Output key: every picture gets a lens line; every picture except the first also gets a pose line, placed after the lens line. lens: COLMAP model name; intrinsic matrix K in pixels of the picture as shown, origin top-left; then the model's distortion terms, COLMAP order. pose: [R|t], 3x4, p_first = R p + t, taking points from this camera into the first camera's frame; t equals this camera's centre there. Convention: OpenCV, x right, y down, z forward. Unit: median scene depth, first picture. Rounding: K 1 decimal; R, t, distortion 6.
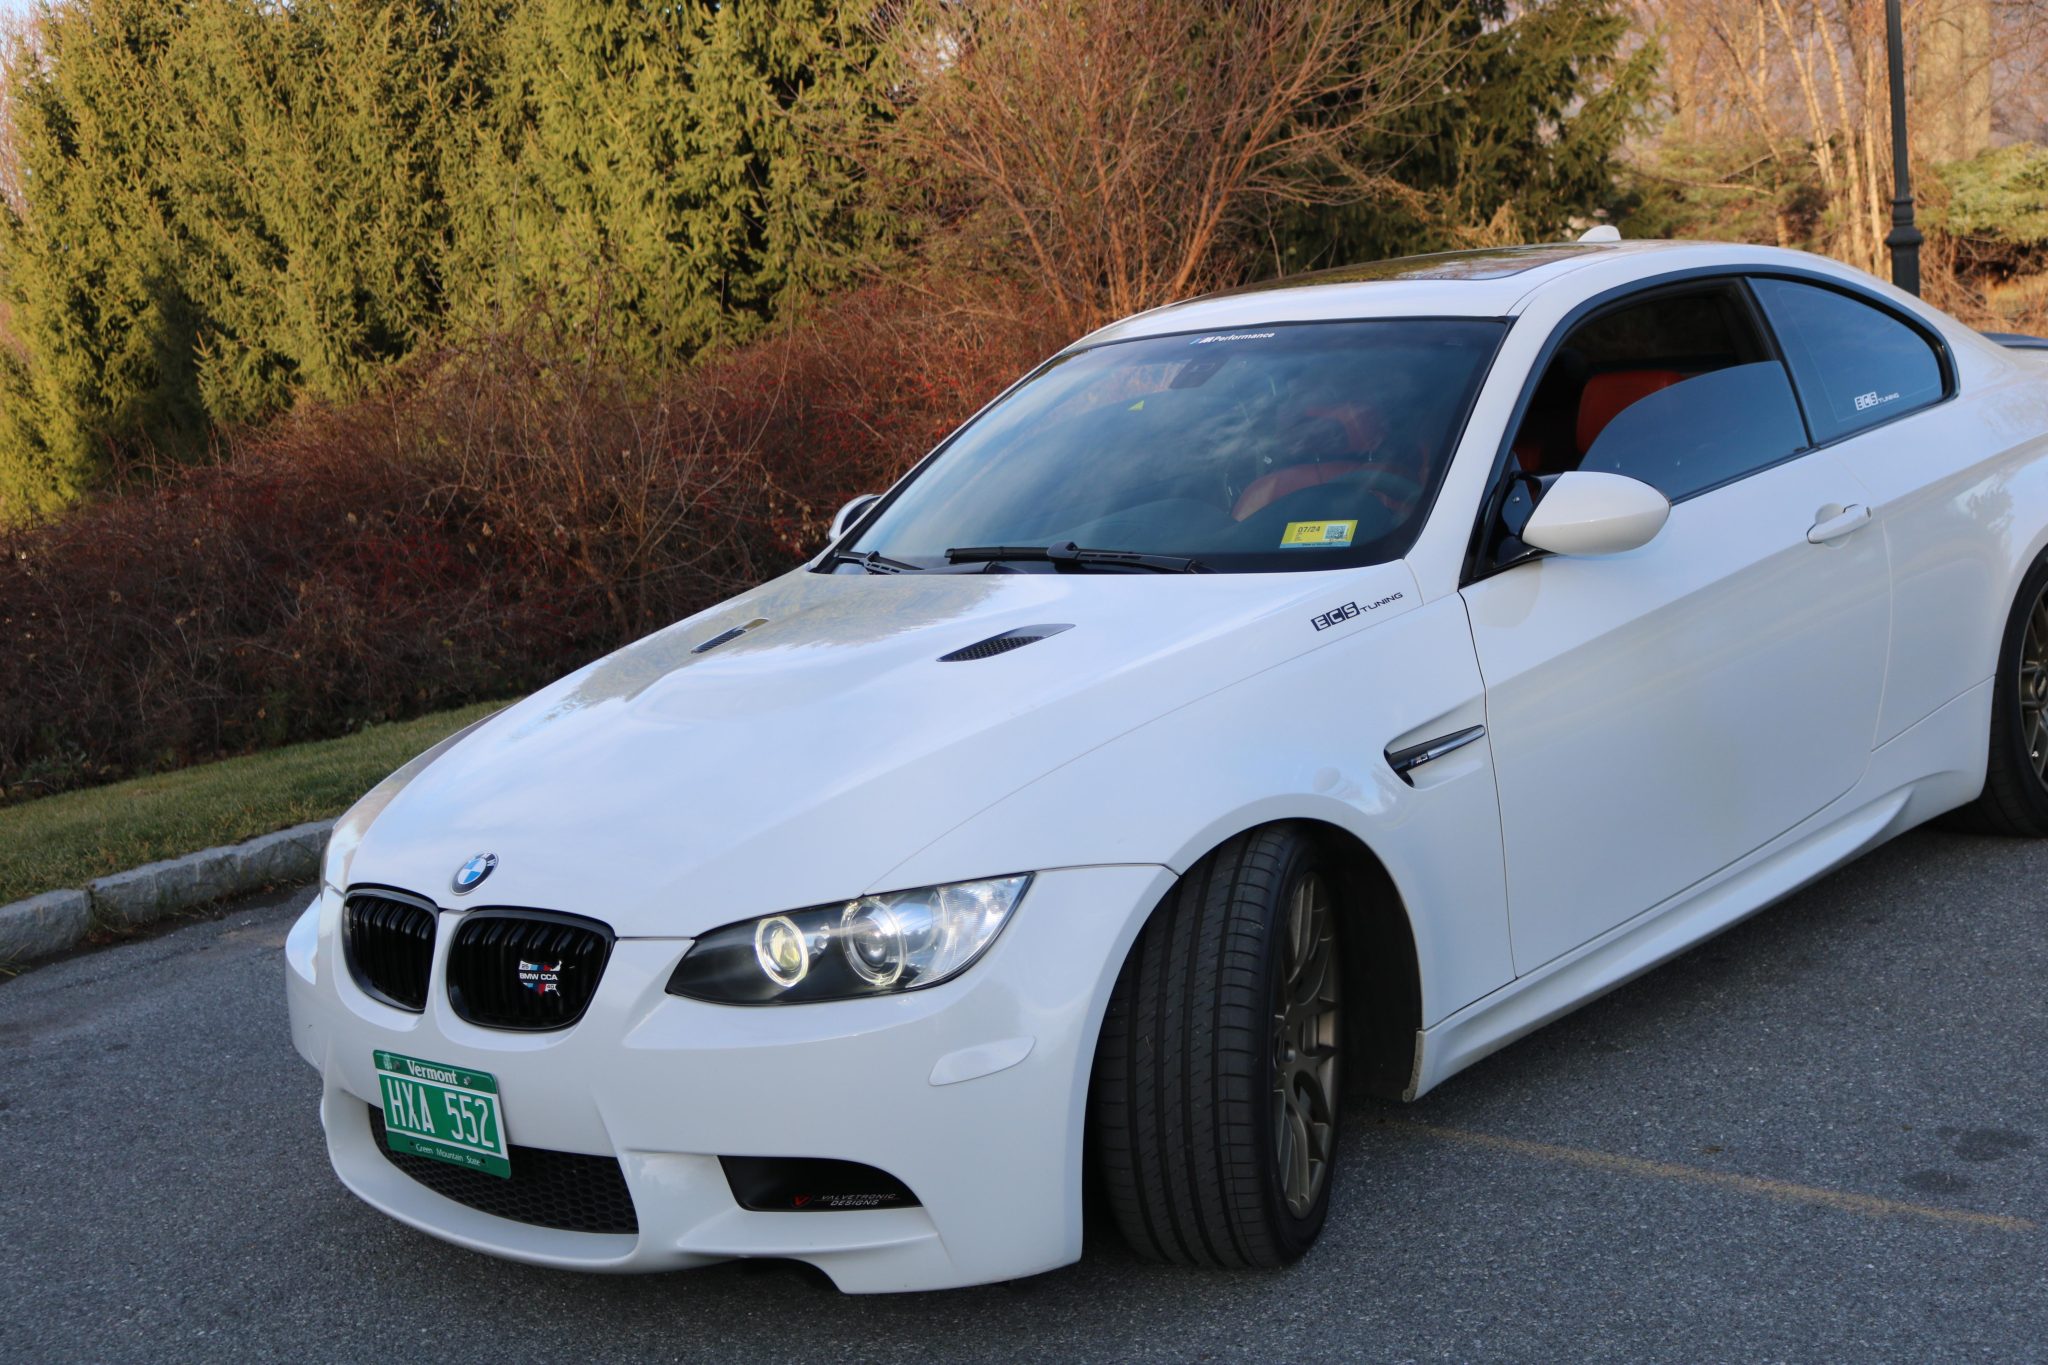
lens RADIAL K [[2676.0, 0, 1025.8], [0, 2676.0, 675.6], [0, 0, 1]] dist [-0.073773, 0.000000]
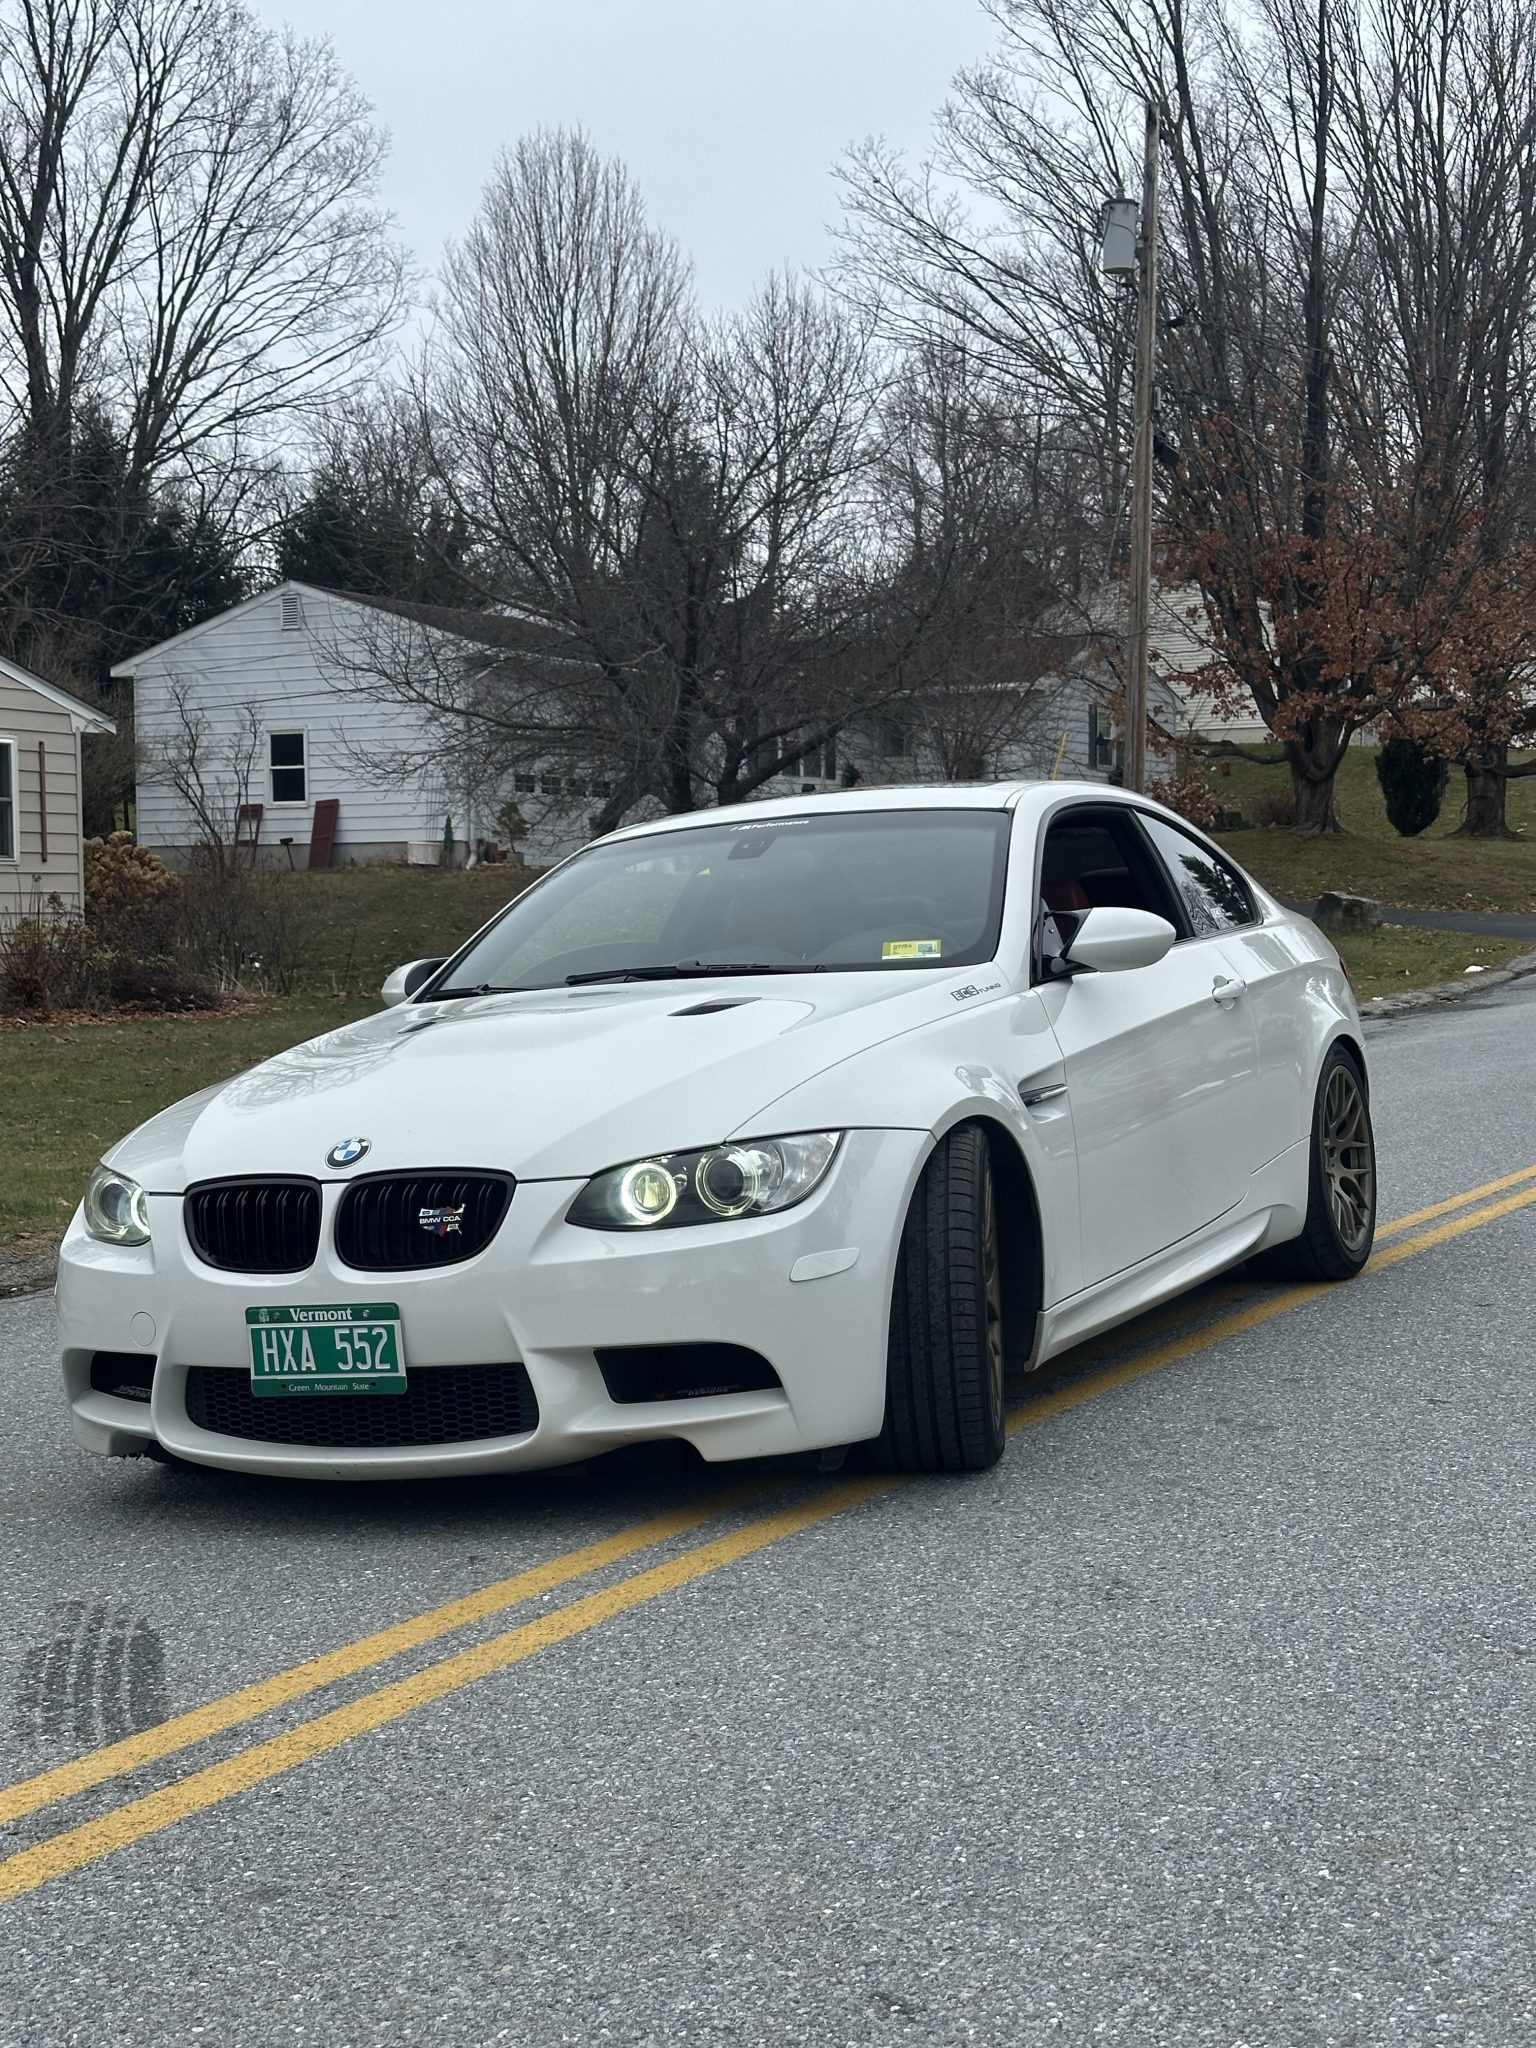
lens RADIAL K [[2838.7, 0, 763.8], [0, 2838.7, 1044.5], [0, 0, 1]] dist [0.113756, 0.000000]
pose [[0.947782, 0.034741, 0.317021, -0.434195], [0.014353, 0.988395, -0.151225, 0.220455], [-0.318596, 0.147878, 0.936285, -0.264689]]
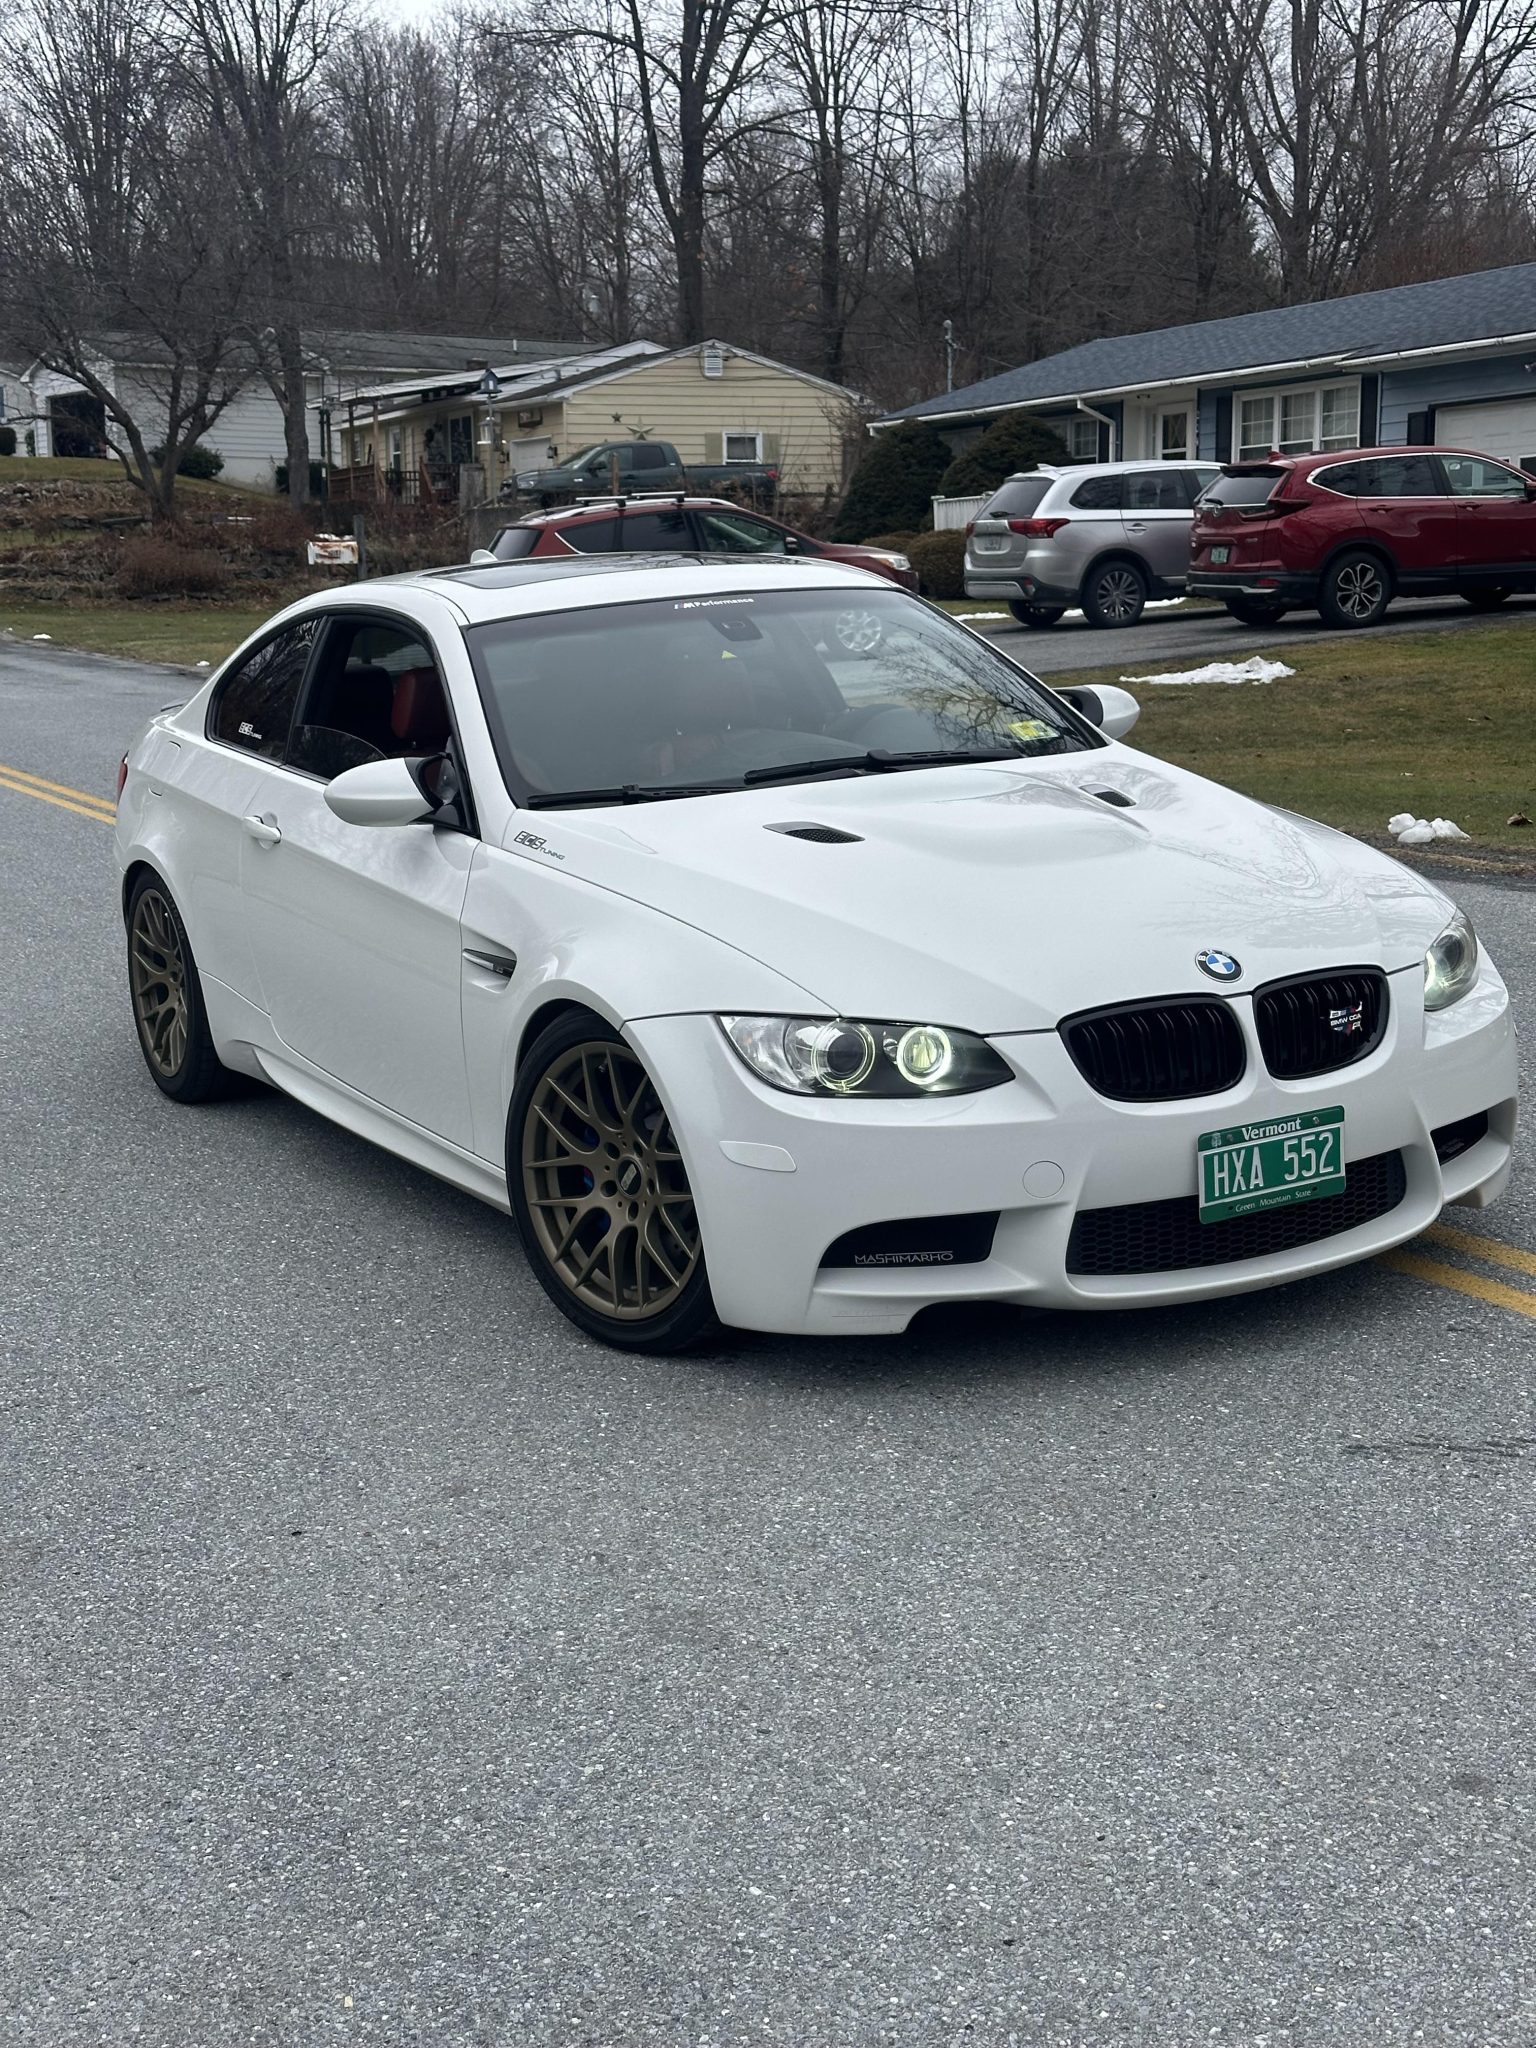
lens RADIAL K [[2838.7, 0, 769.5], [0, 2838.7, 1022.4], [0, 0, 1]] dist [0.113756, 0.000000]
pose [[0.311647, -0.083448, 0.946526, -1.444514], [0.167728, 0.985325, 0.031643, 0.025557], [-0.935277, 0.148898, 0.321071, 0.781521]]
